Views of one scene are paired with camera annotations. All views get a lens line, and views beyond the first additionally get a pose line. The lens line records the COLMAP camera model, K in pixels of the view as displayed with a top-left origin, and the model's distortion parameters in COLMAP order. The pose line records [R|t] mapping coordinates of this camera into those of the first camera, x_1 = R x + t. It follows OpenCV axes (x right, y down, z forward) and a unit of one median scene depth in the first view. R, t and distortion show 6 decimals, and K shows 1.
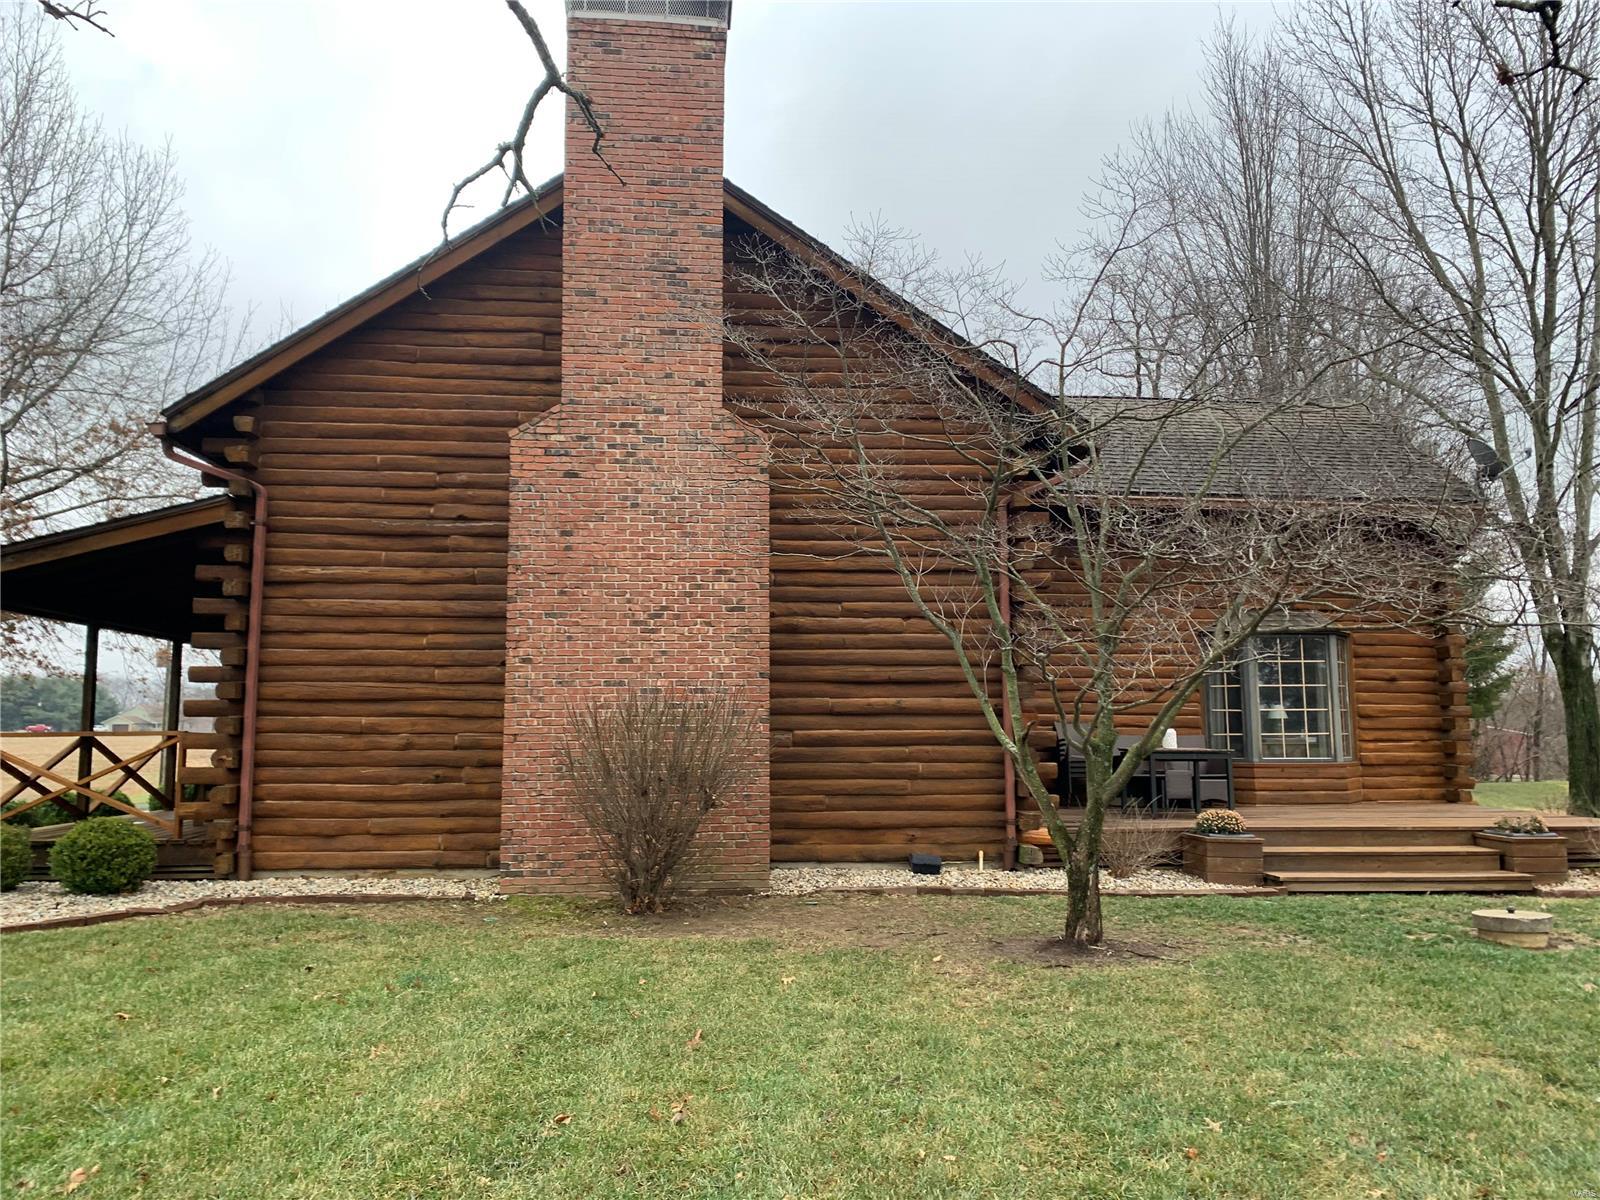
lens RADIAL K [[1225.9, 0, 799.0], [0, 1225.9, 598.6], [0, 0, 1]] dist [0.012442, -0.004336]
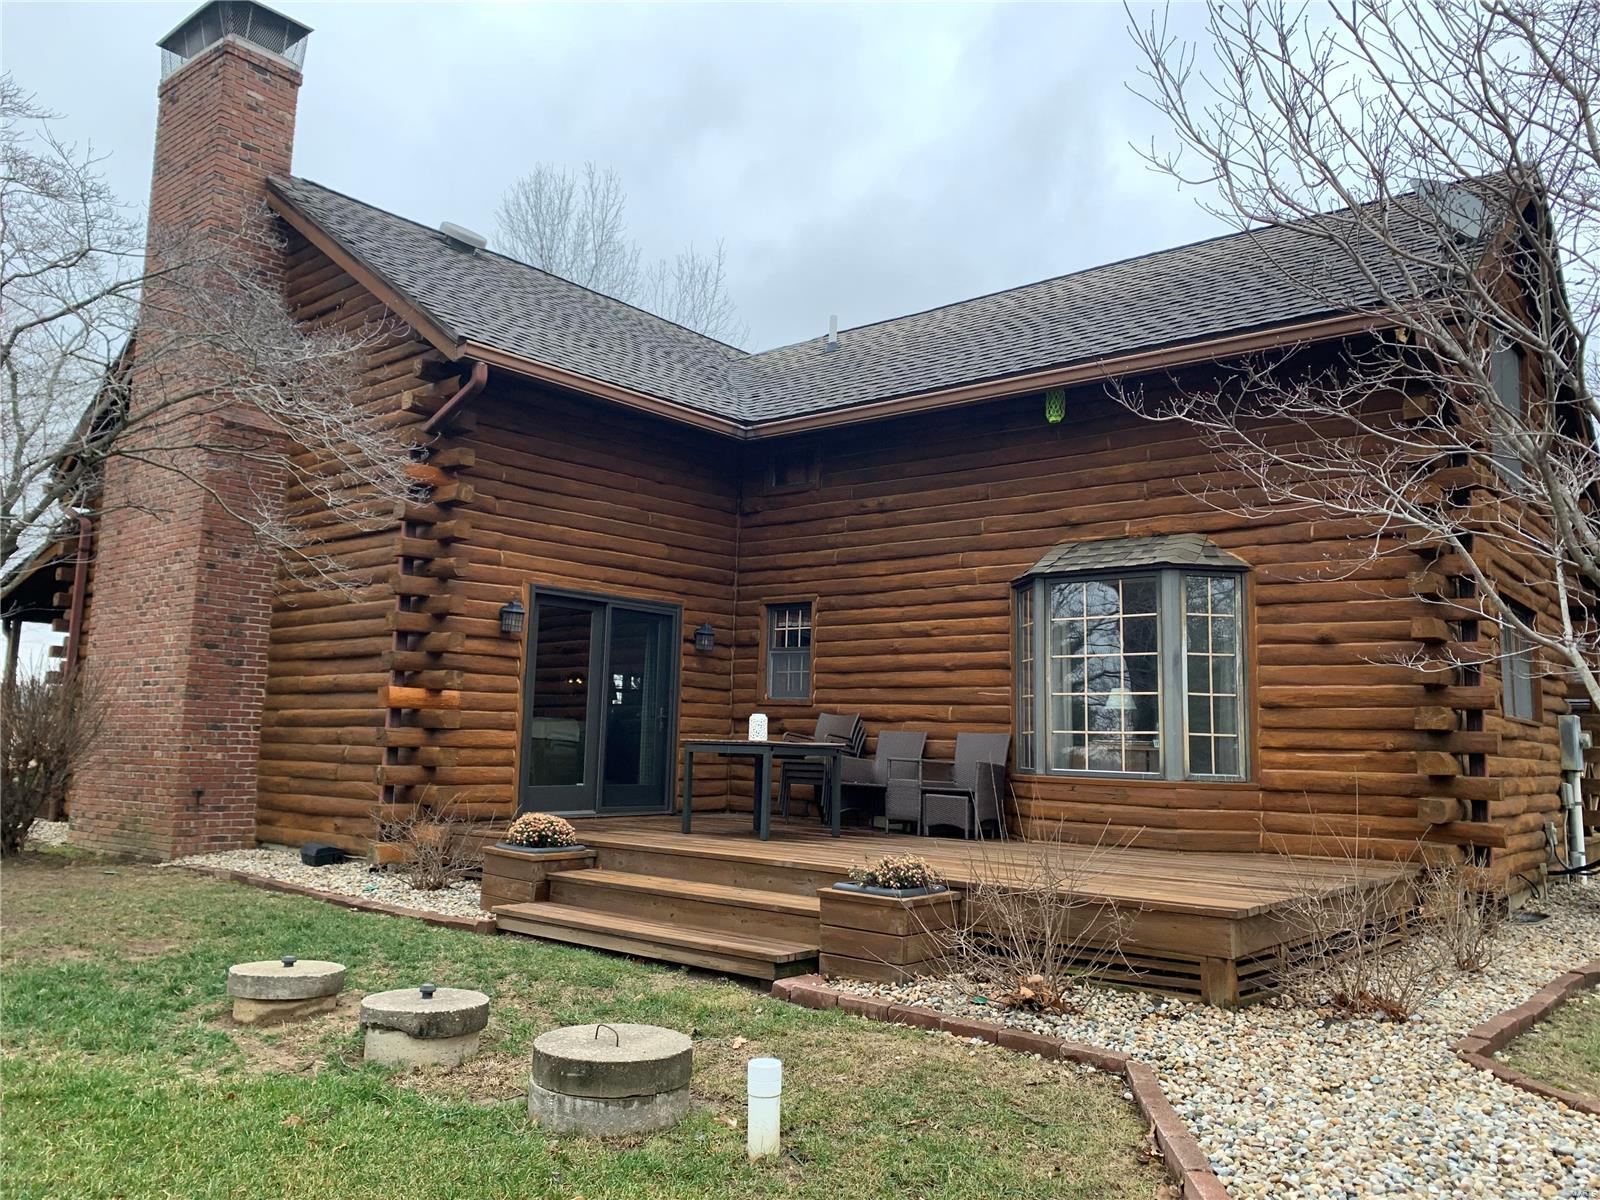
lens RADIAL K [[1225.9, 0, 800.3], [0, 1225.9, 596.8], [0, 0, 1]] dist [0.012442, -0.004336]
pose [[0.704597, -0.072172, -0.705927, 0.745174], [0.046937, 0.997376, -0.055121, 0.068445], [0.708053, 0.005704, 0.706136, 0.451081]]
